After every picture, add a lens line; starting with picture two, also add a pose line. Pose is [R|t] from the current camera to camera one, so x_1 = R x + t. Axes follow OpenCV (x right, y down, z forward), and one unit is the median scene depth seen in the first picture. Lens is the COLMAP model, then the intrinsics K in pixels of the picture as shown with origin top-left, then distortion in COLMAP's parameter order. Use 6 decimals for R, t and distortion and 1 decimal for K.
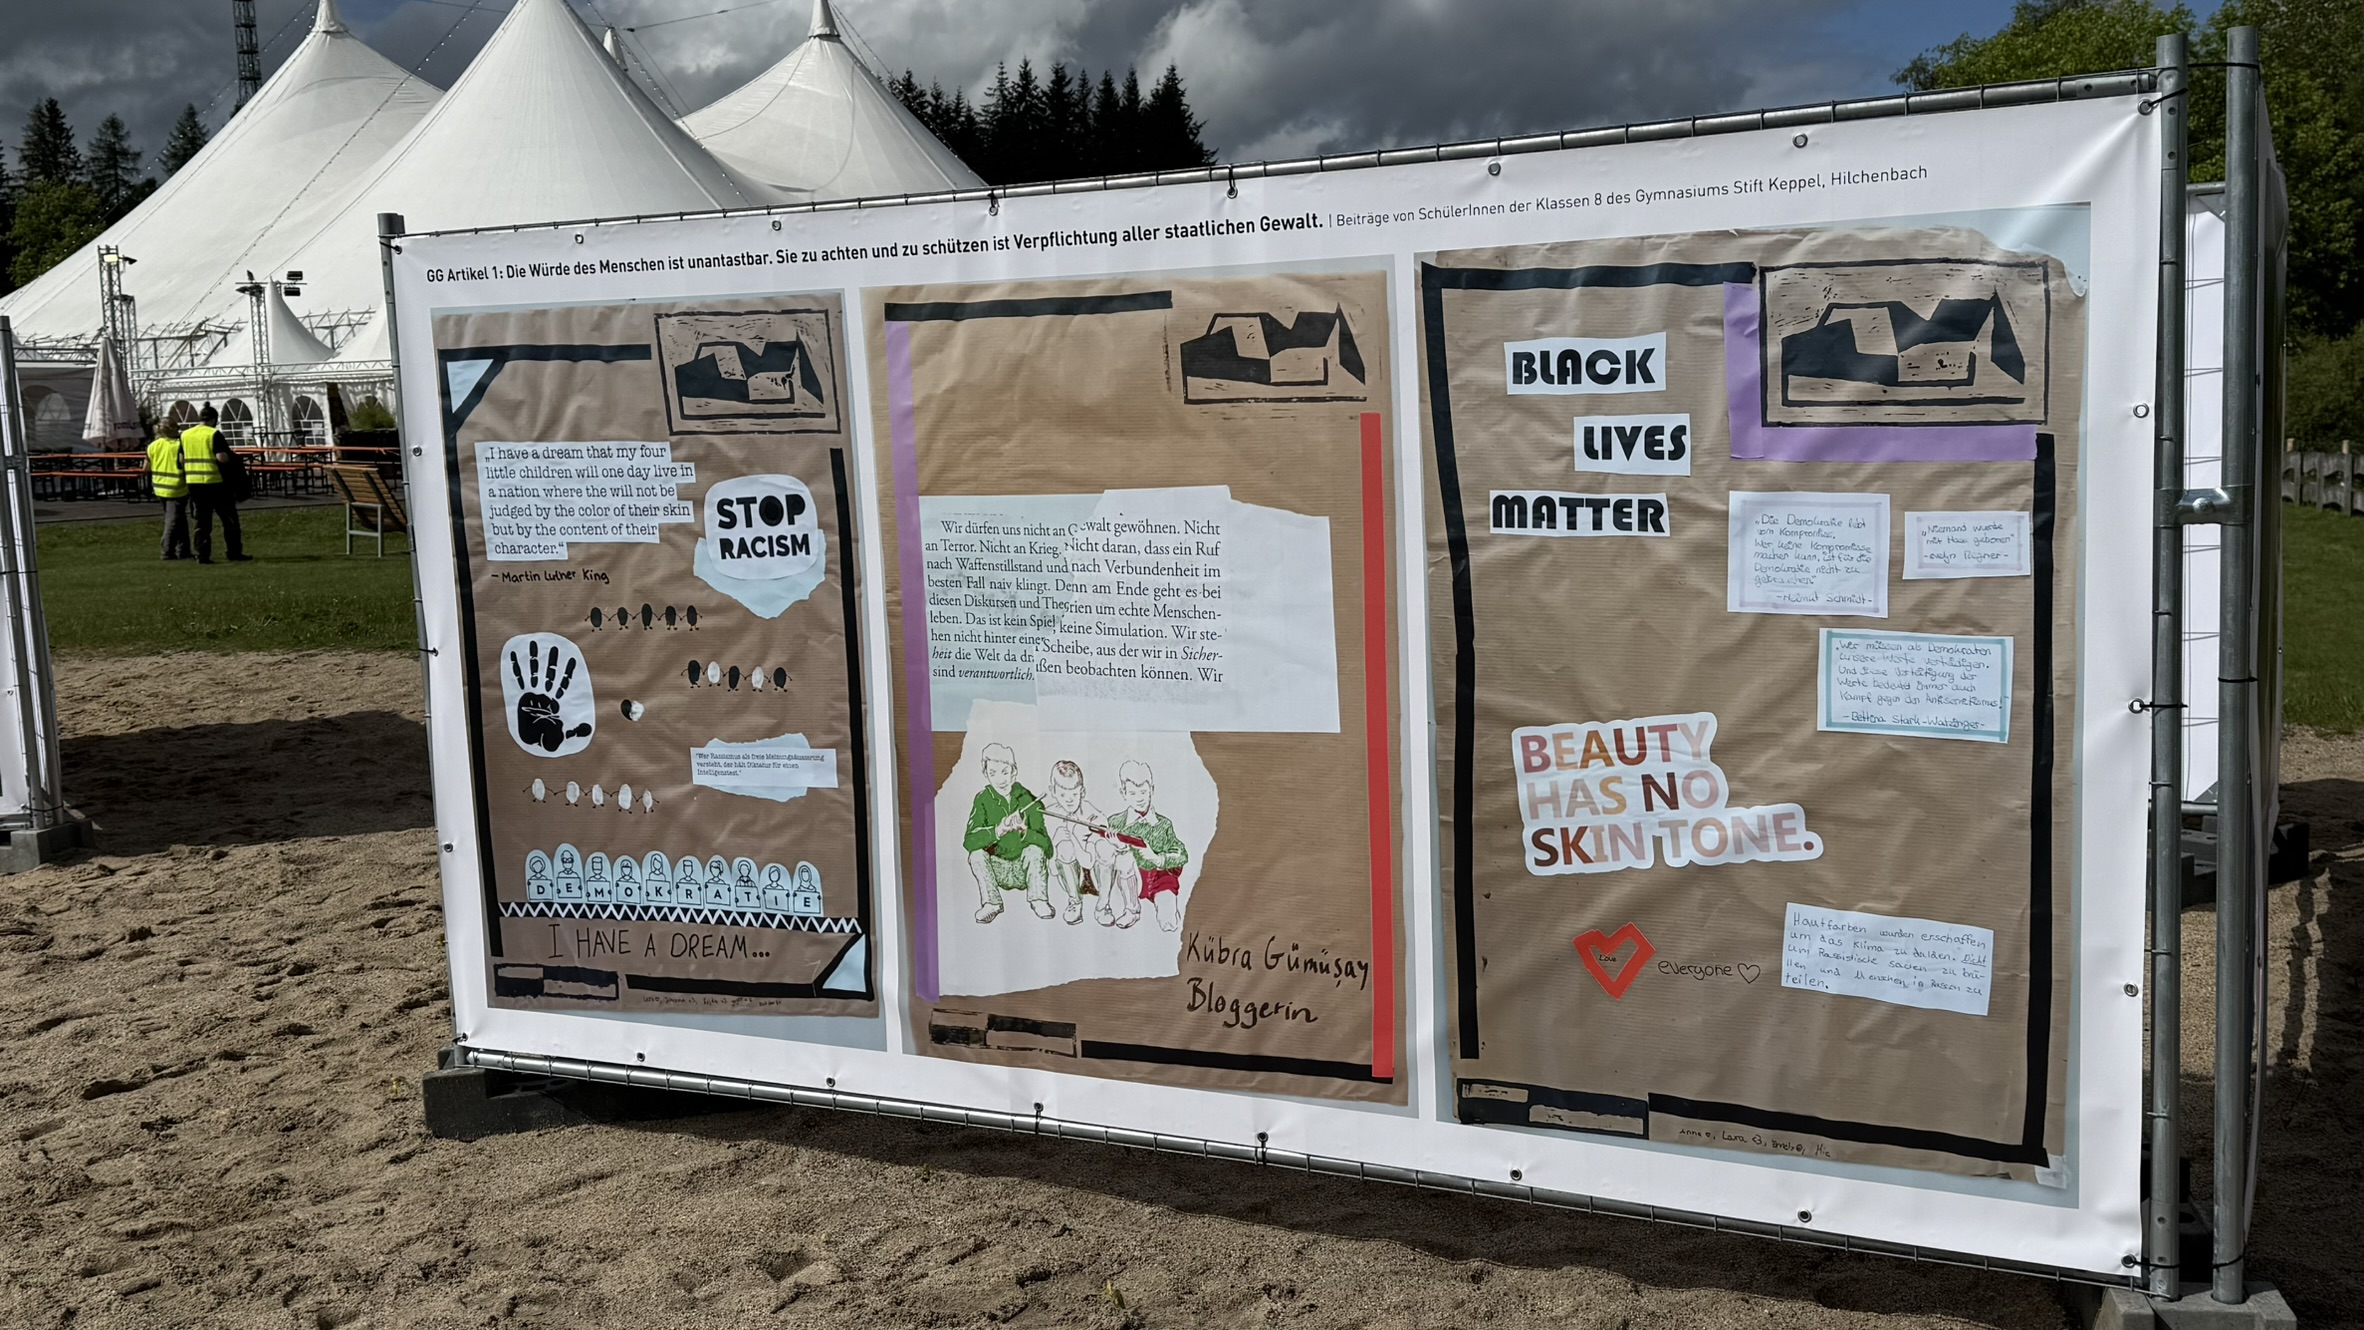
lens RADIAL K [[2226.6, 0, 1187.3], [0, 2226.6, 647.4], [0, 0, 1]] dist [0.084104, 0.000000]
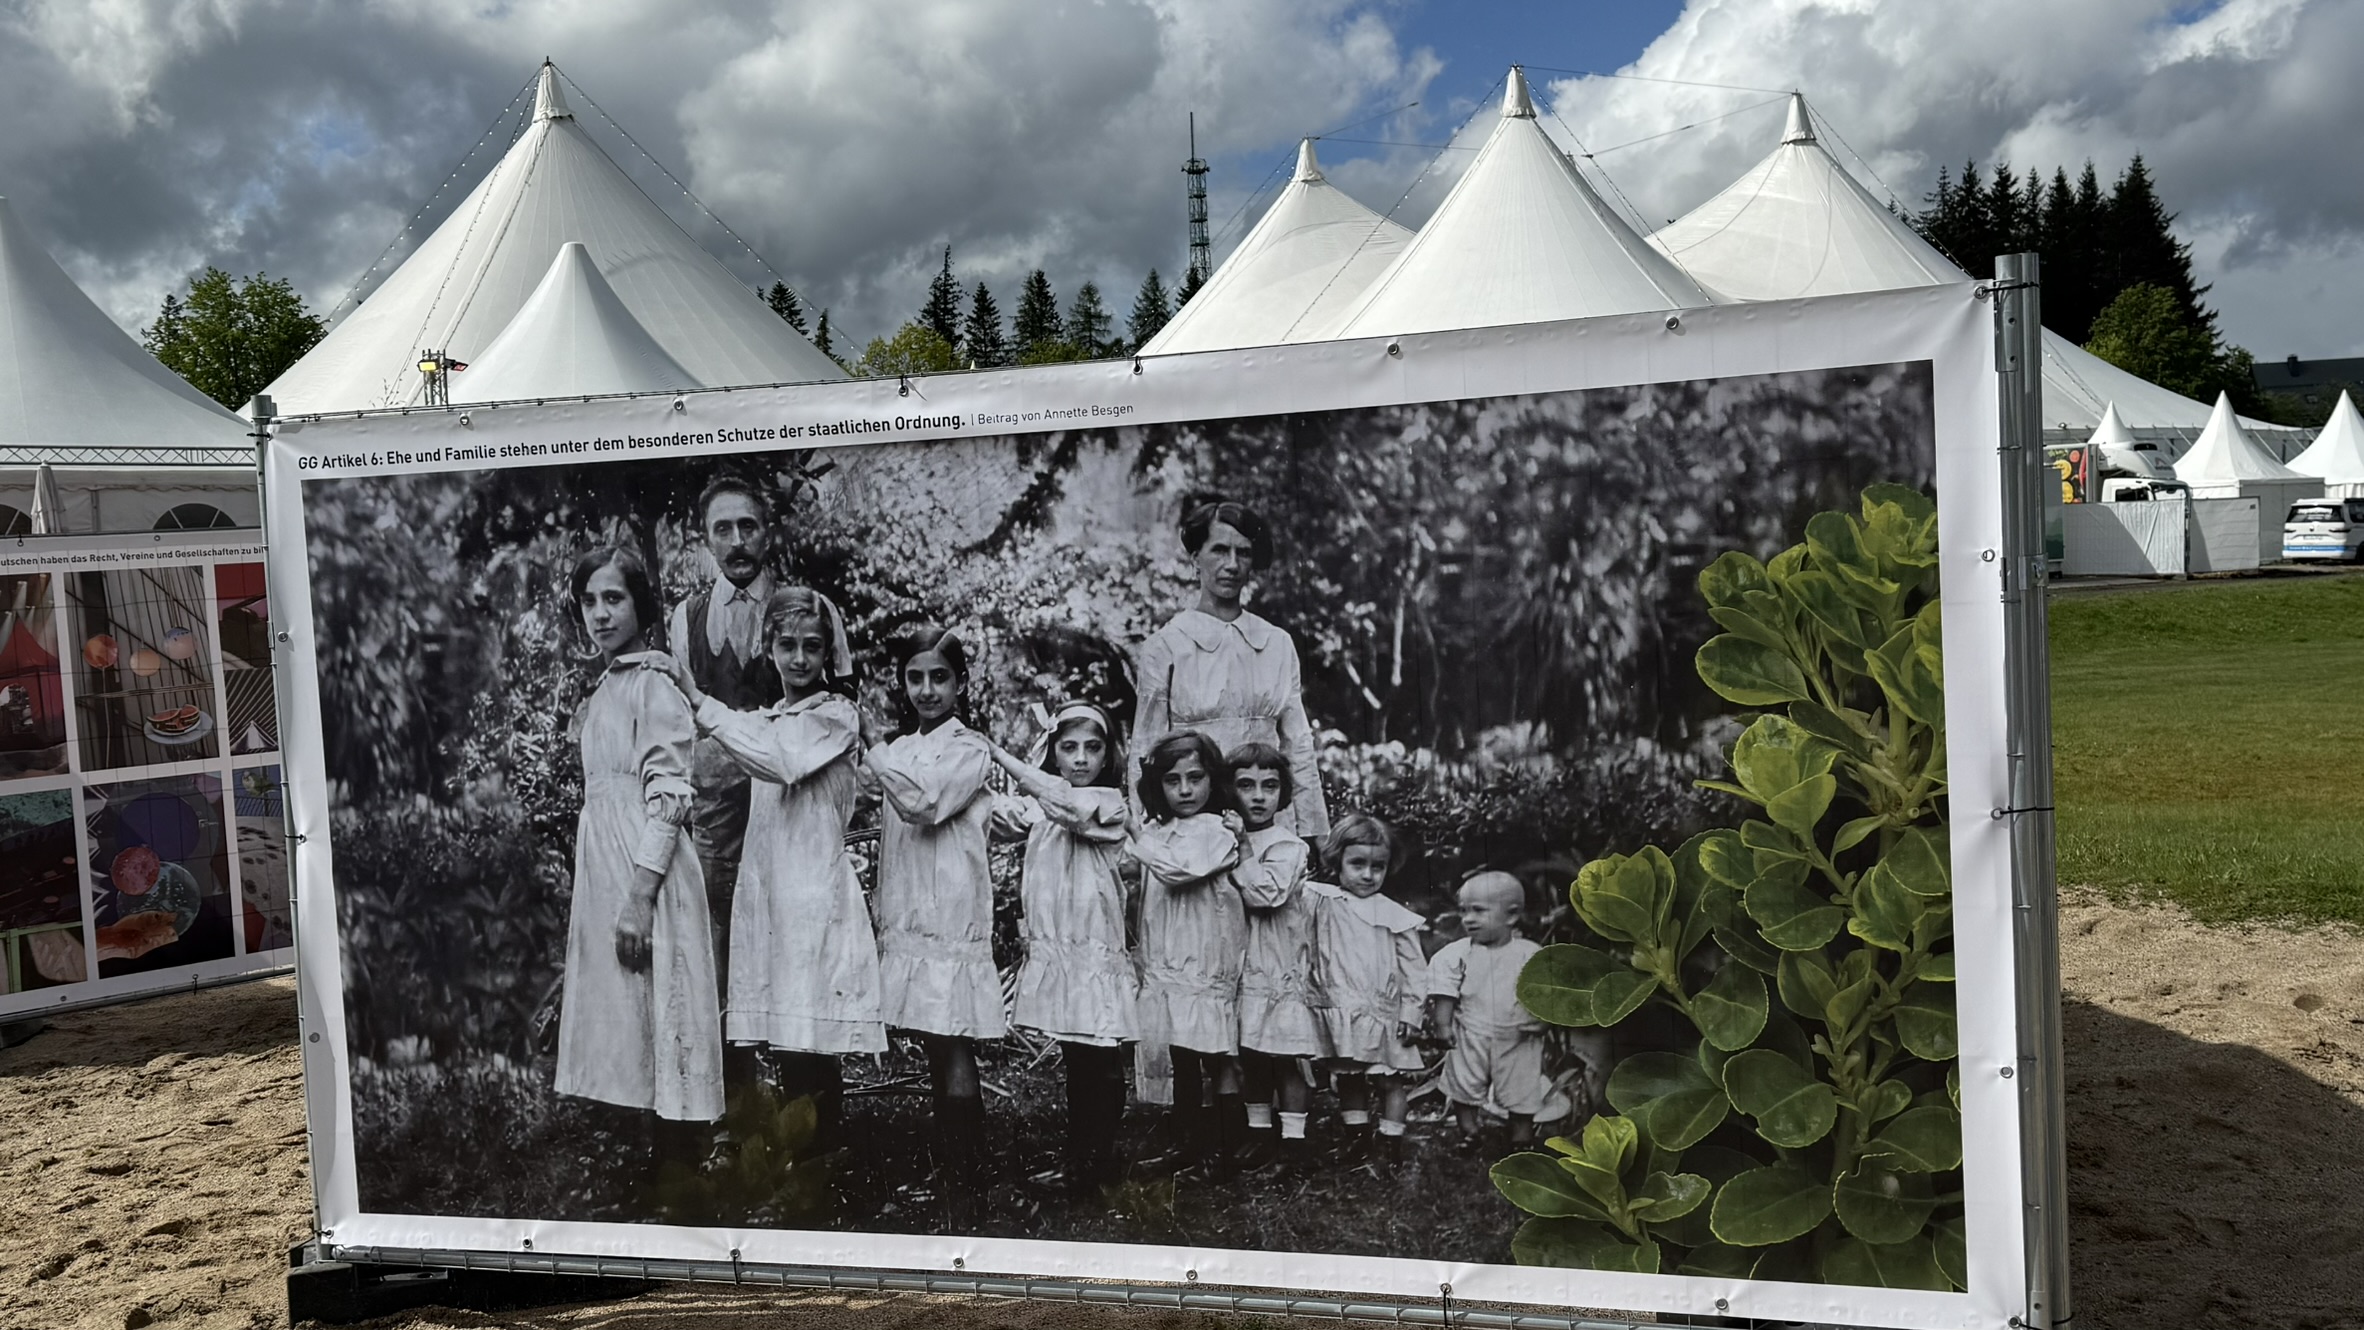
lens RADIAL K [[2226.6, 0, 1153.7], [0, 2226.6, 695.6], [0, 0, 1]] dist [0.084104, 0.000000]
pose [[0.921523, 0.019615, -0.387828, -0.976001], [-0.034224, 0.998940, -0.030798, -0.070682], [0.386812, 0.041654, 0.921217, 0.990409]]
